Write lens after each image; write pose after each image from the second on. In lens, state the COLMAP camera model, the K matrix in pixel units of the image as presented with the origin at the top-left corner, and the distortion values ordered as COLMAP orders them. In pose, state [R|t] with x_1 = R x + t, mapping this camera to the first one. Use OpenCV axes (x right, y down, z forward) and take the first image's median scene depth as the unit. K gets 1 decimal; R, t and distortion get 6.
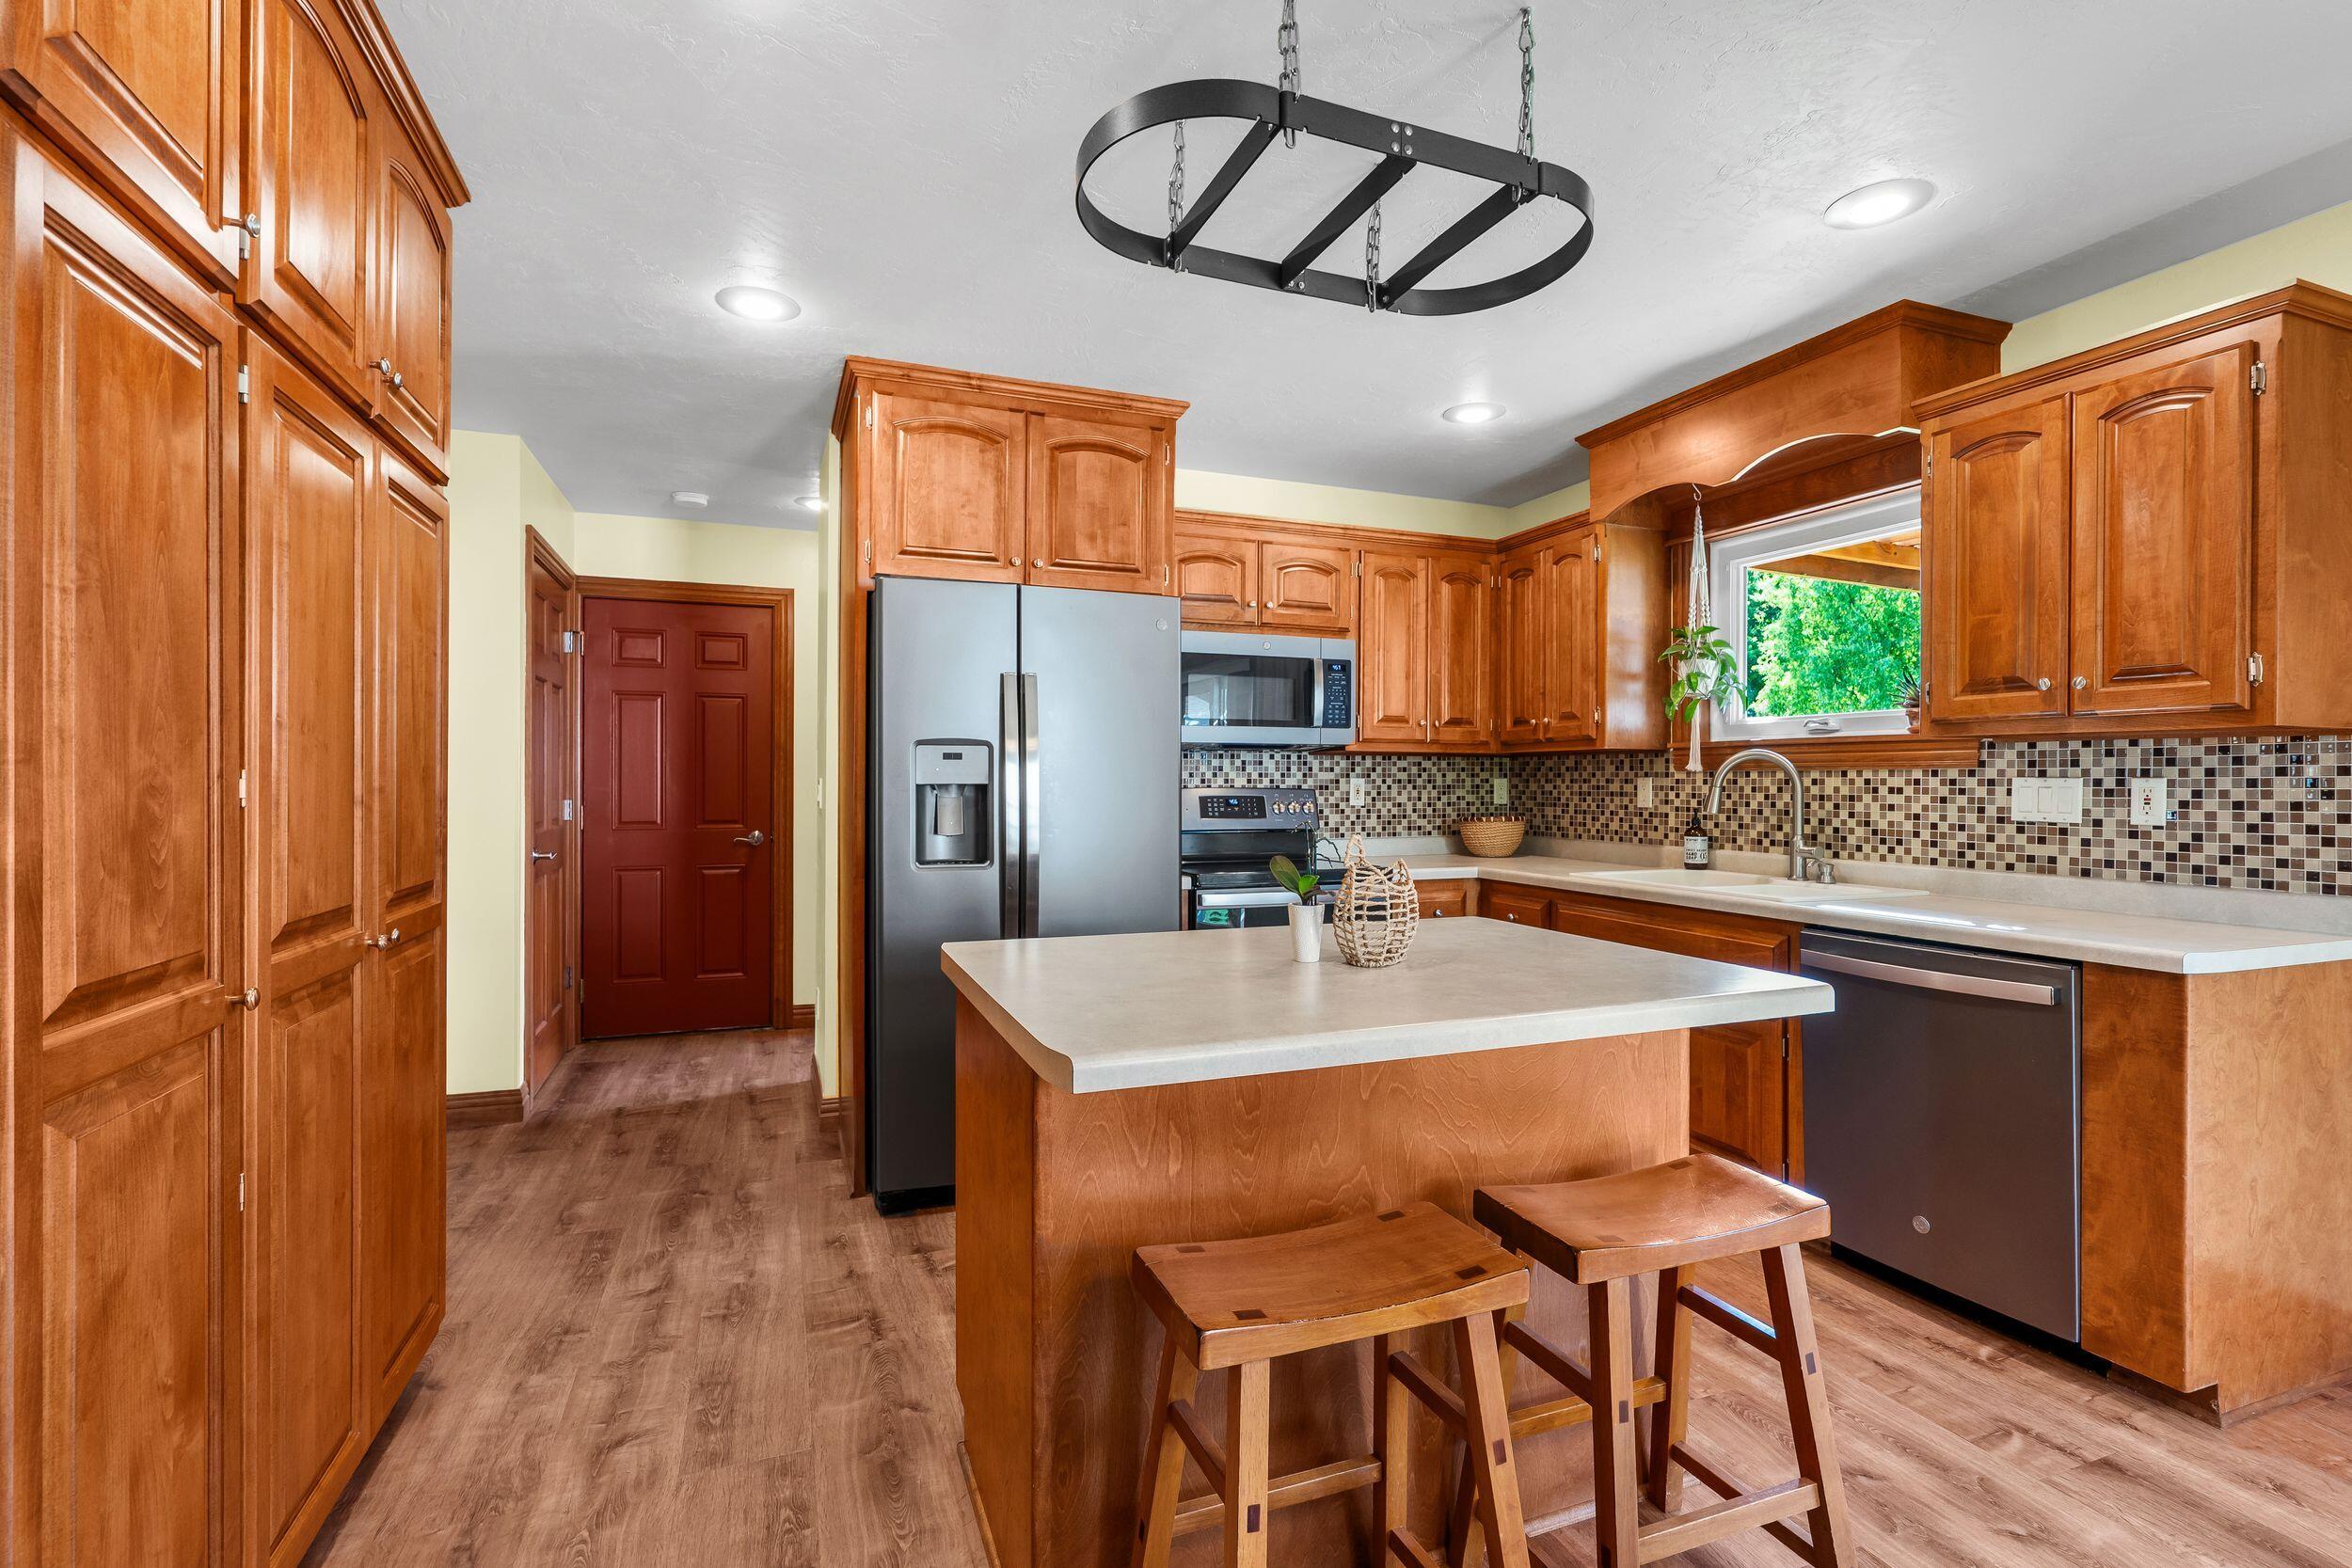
lens RADIAL K [[1071.8, 0, 1188.5], [0, 1071.8, 783.1], [0, 0, 1]] dist [-0.001462, 0.000300]
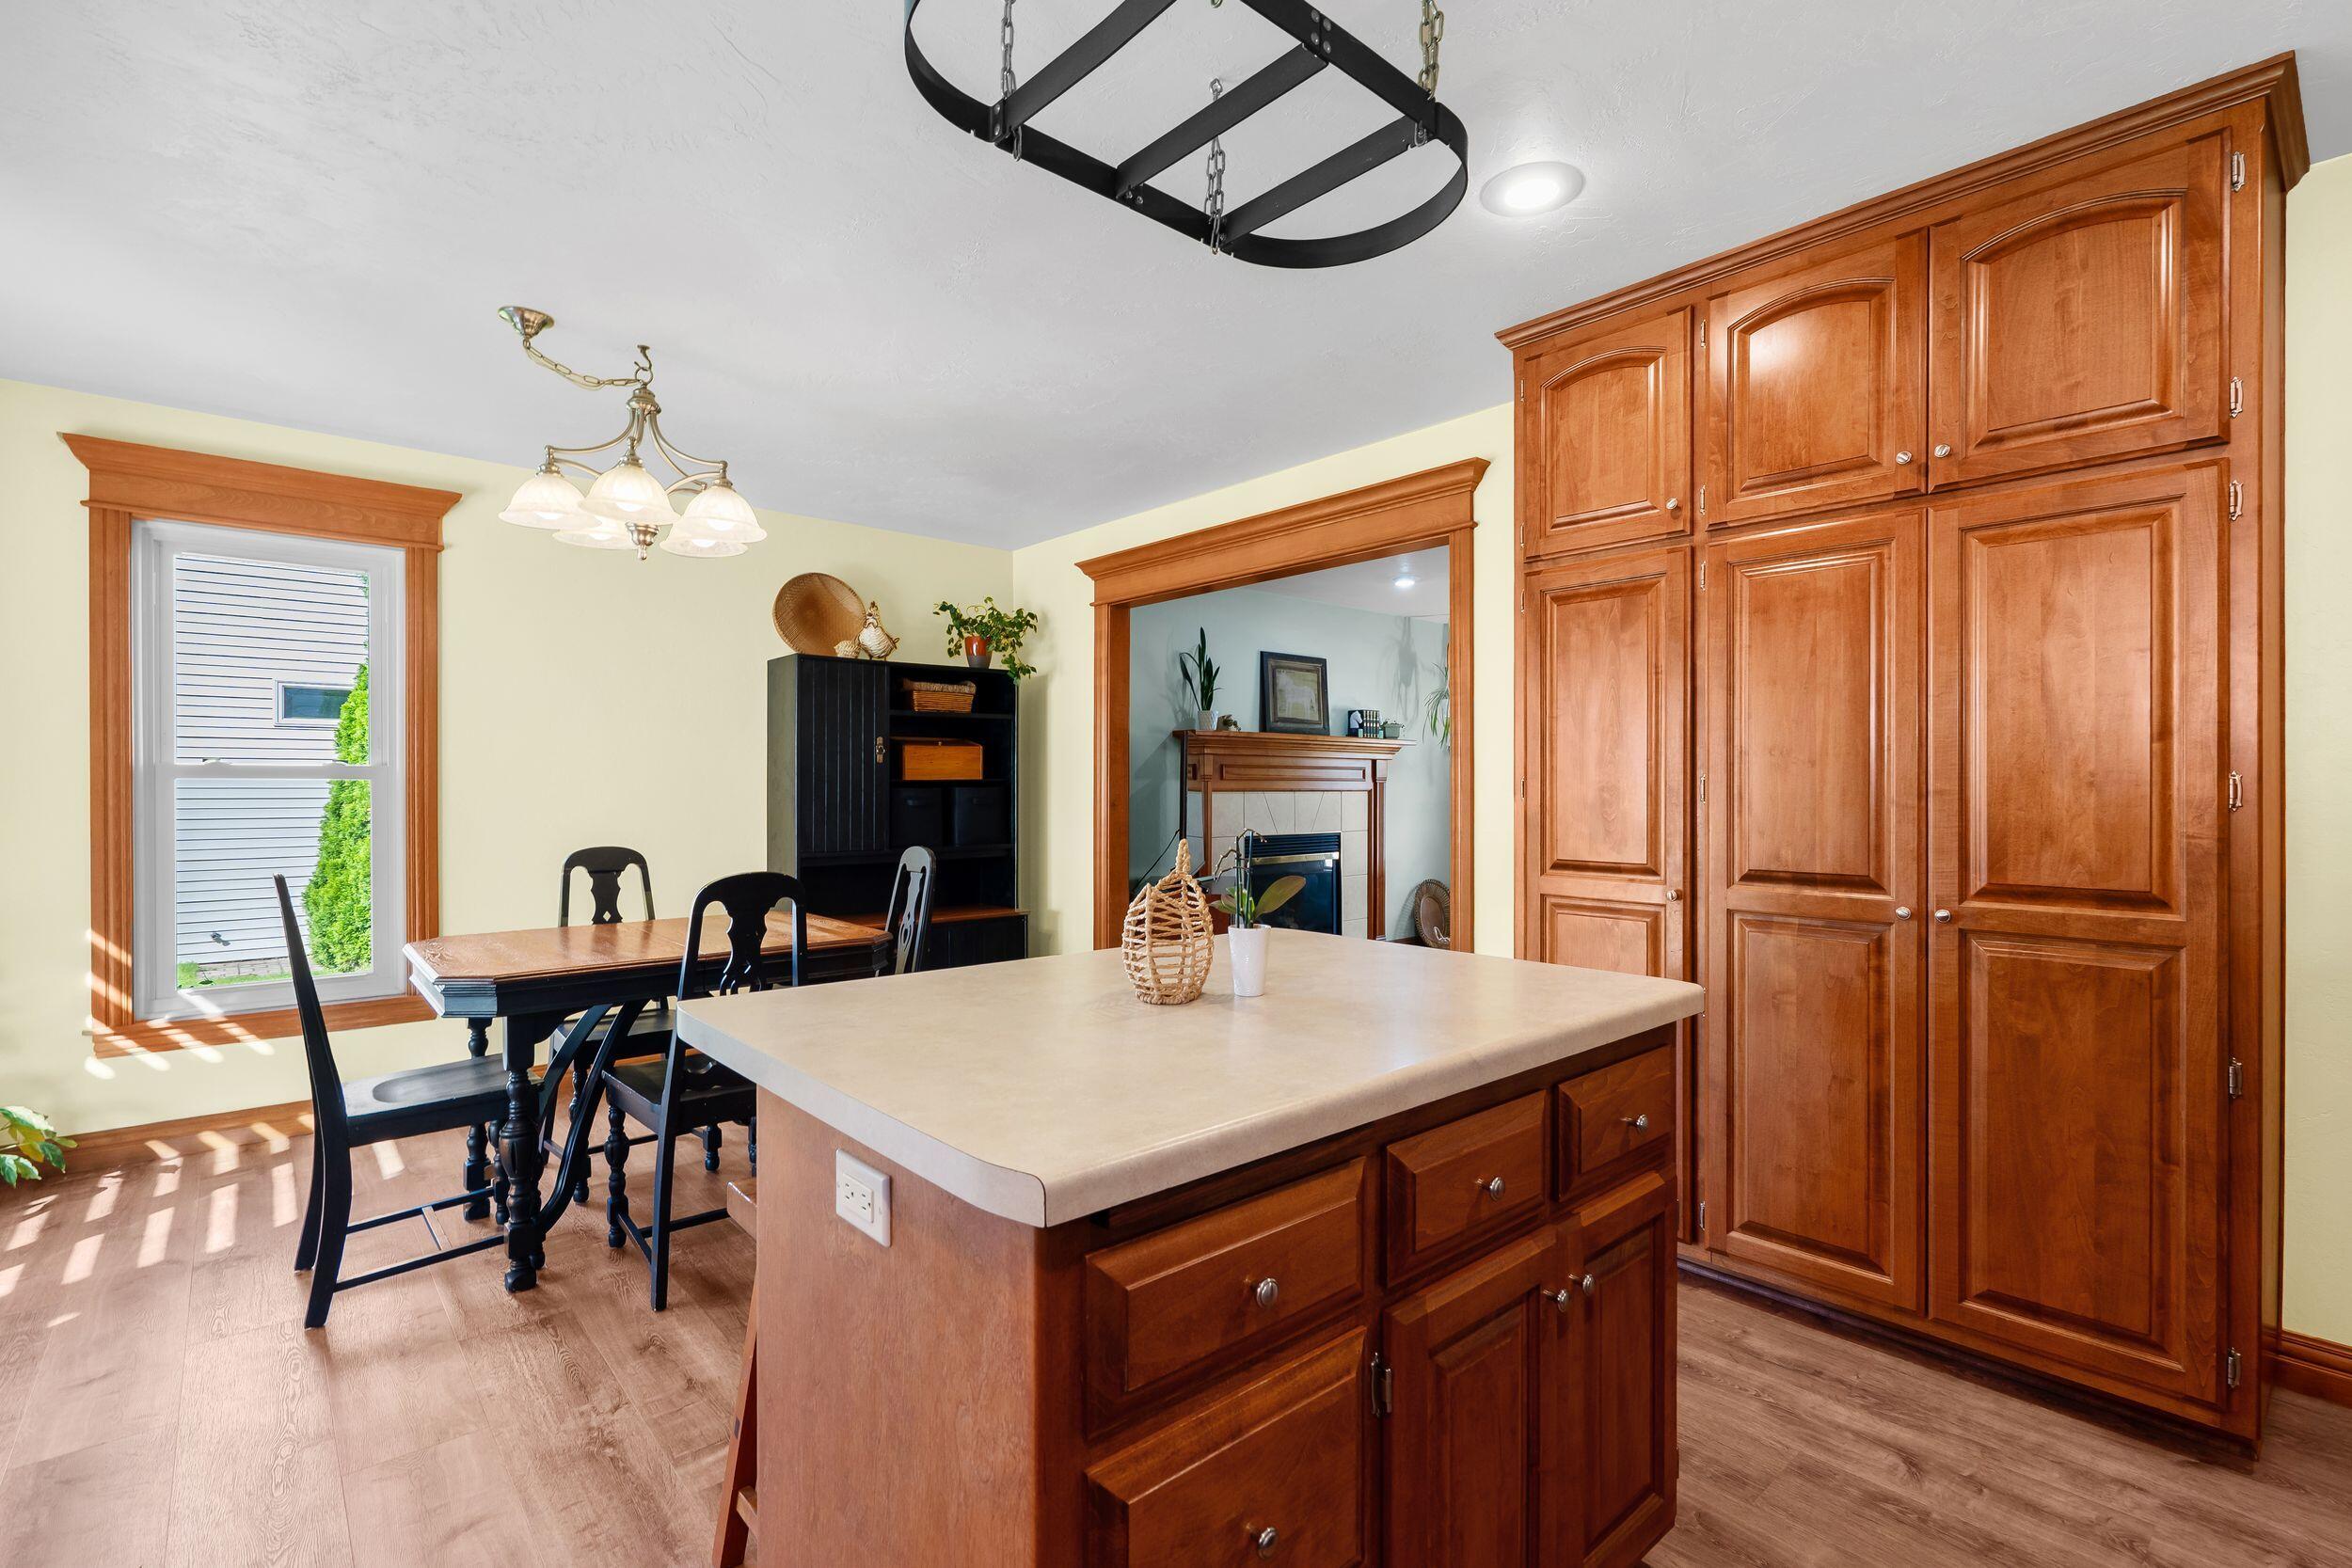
lens RADIAL K [[1071.8, 0, 1188.5], [0, 1071.8, 783.1], [0, 0, 1]] dist [-0.001462, 0.000300]
pose [[-0.938163, -0.005900, -0.346145, 0.261804], [-0.006665, 0.999977, 0.001019, -0.002315], [0.346131, 0.003263, -0.938181, 1.020818]]
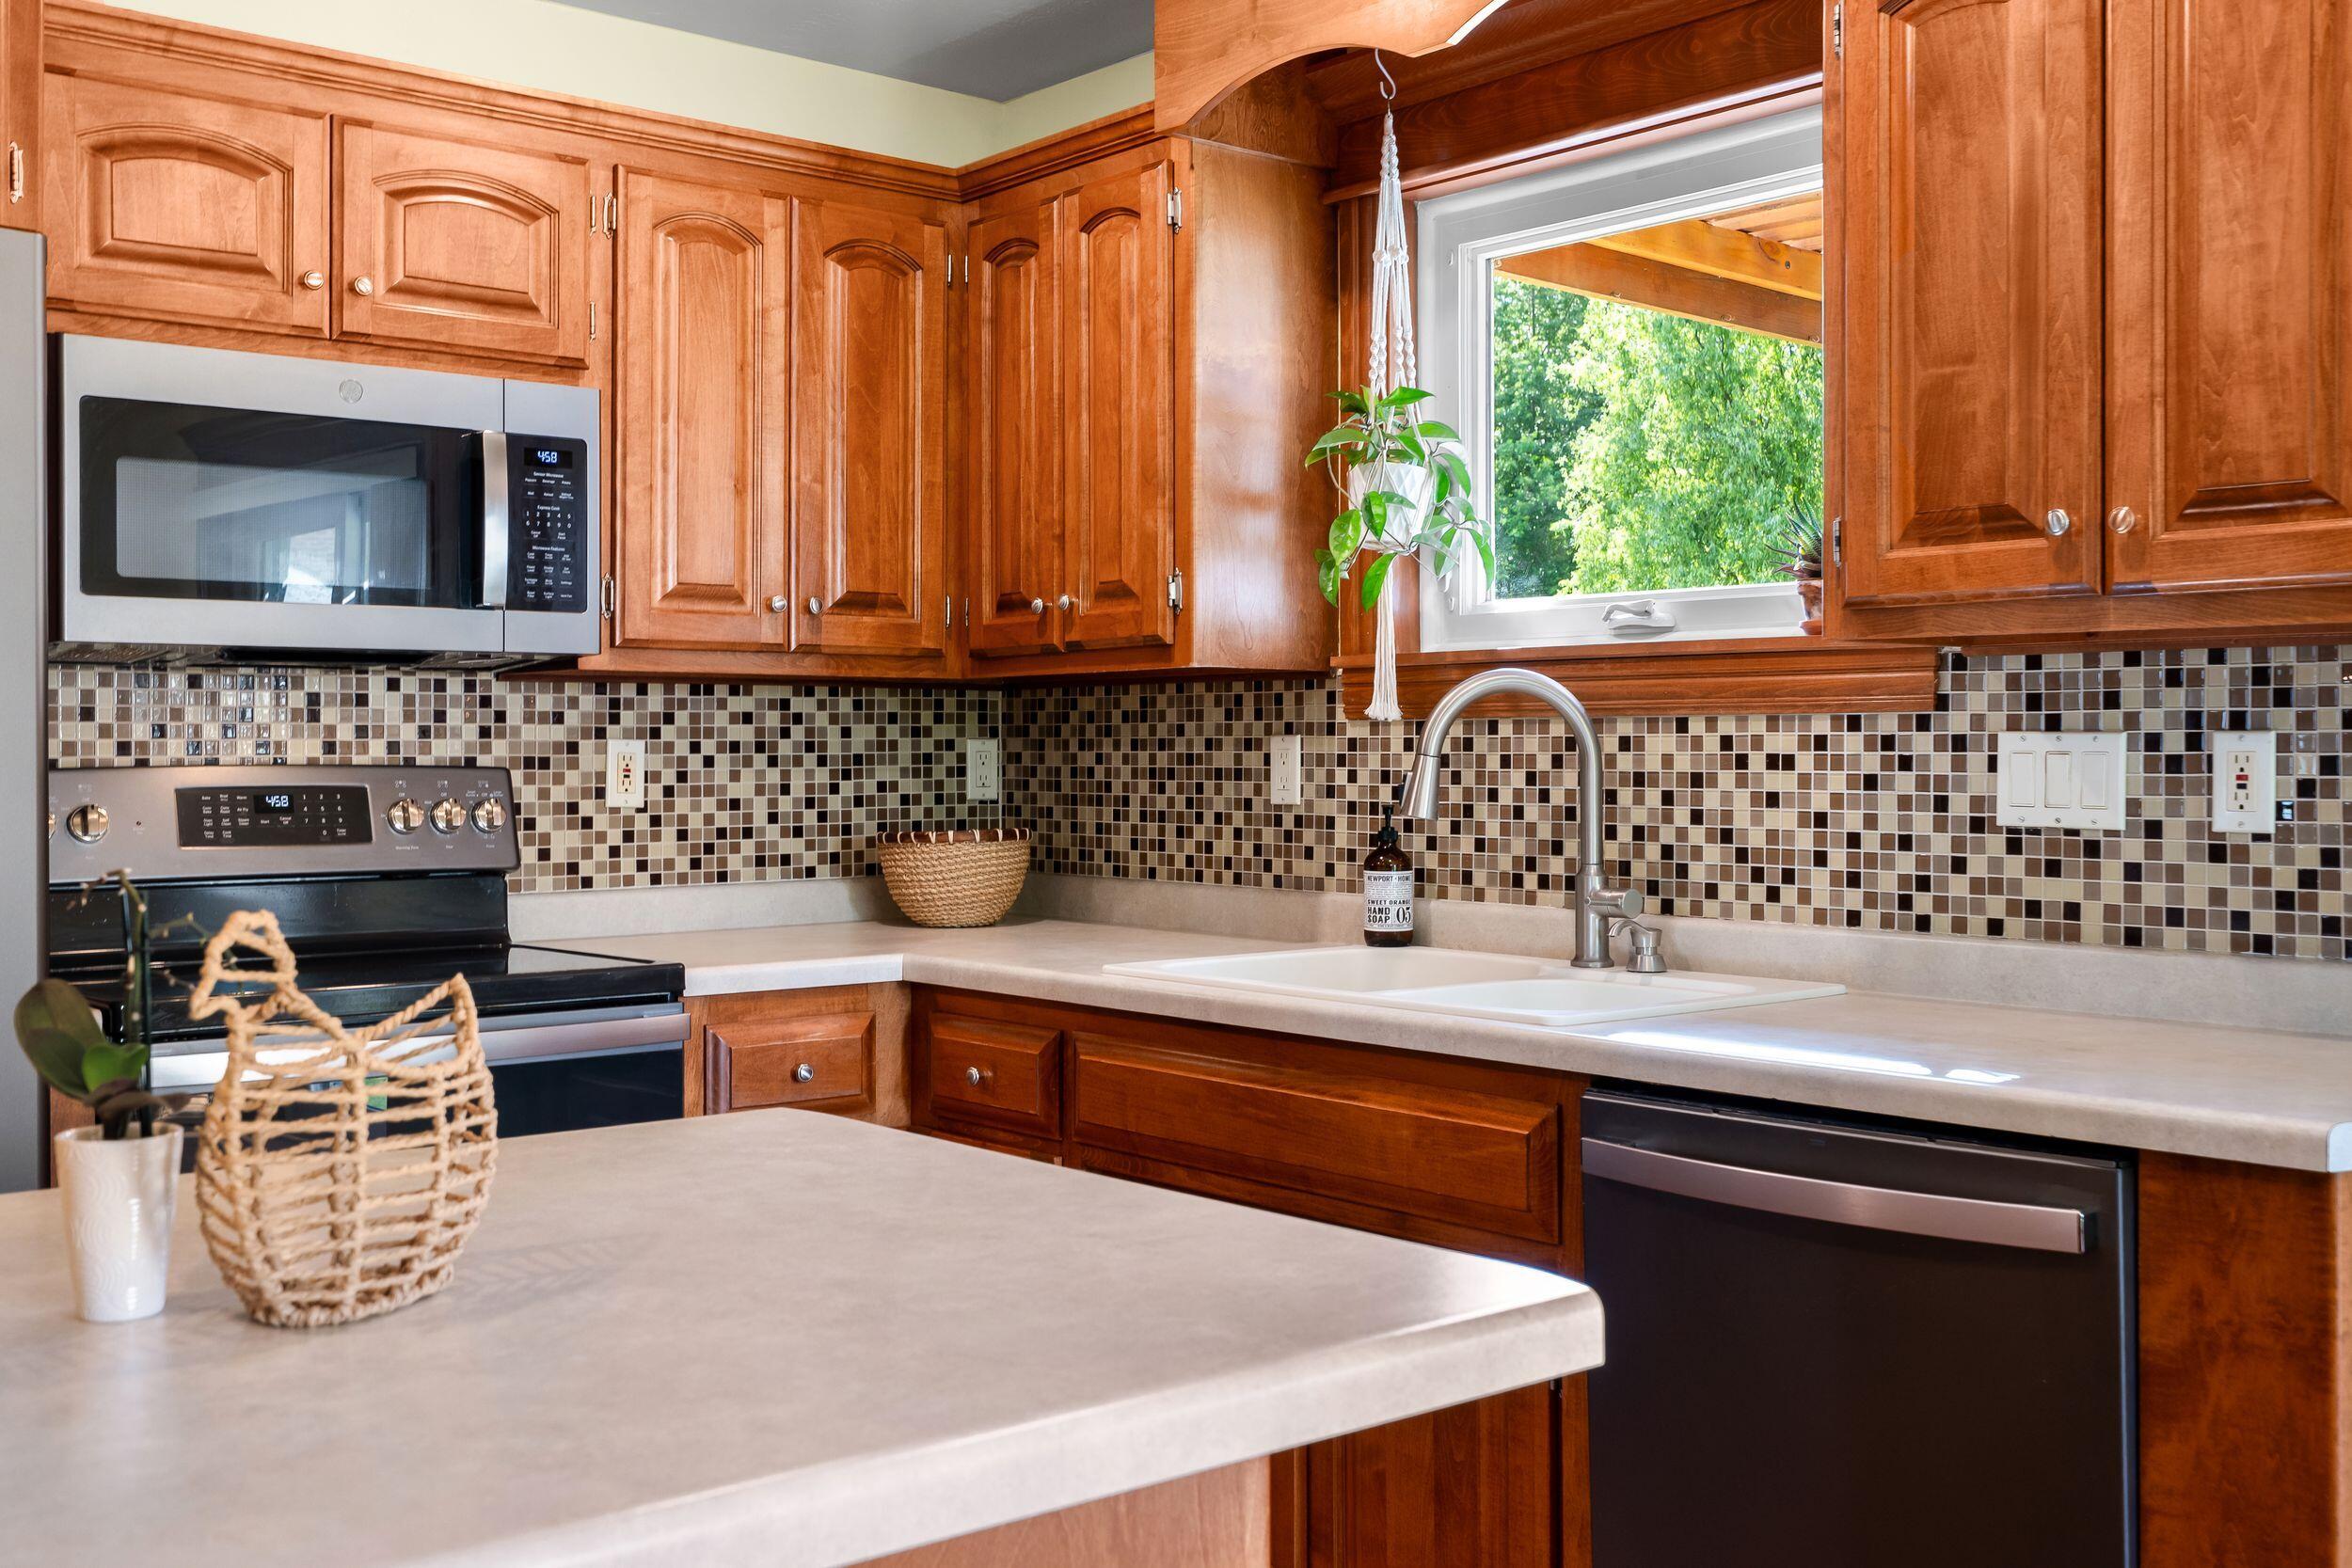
lens RADIAL K [[2345.0, 0, 1188.5], [0, 2345.0, 739.0], [0, 0, 1]] dist [-0.005221, 0.011923]
pose [[0.947467, -0.002887, 0.319840, 0.107184], [0.004827, 0.999974, -0.005273, 0.001277], [-0.319817, 0.006540, 0.947457, 0.143194]]
